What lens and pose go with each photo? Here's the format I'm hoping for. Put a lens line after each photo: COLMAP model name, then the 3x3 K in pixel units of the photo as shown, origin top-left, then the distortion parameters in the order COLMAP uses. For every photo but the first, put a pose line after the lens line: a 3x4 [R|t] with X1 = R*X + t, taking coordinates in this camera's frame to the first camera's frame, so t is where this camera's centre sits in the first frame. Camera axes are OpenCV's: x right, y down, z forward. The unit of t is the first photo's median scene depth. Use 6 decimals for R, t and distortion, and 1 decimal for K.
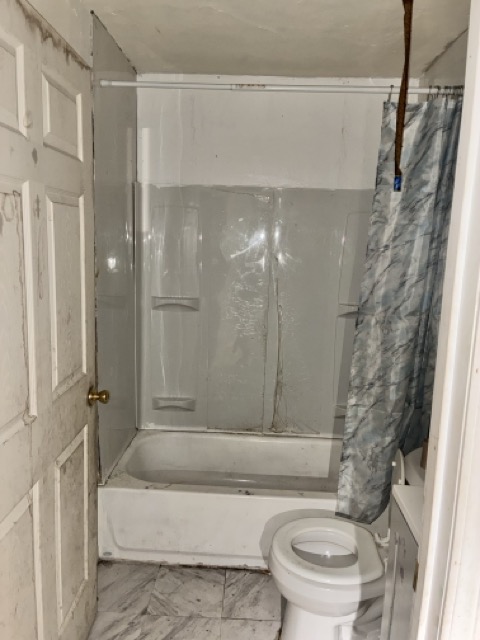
lens RADIAL K [[484.8, 0, 234.9], [0, 484.8, 318.7], [0, 0, 1]] dist [0.048200, -0.056912]
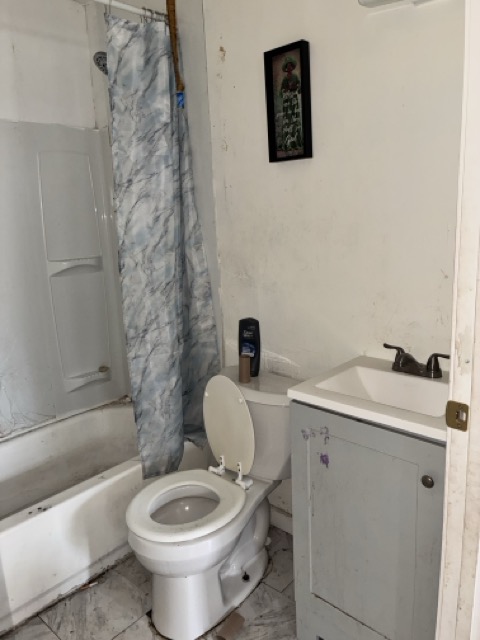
lens RADIAL K [[484.8, 0, 238.9], [0, 484.8, 319.7], [0, 0, 1]] dist [0.048200, -0.056912]
pose [[0.630370, -0.211411, 0.746953, -0.306362], [0.184857, 0.975404, 0.120065, 0.035915], [-0.753964, 0.062394, 0.653946, 0.257840]]
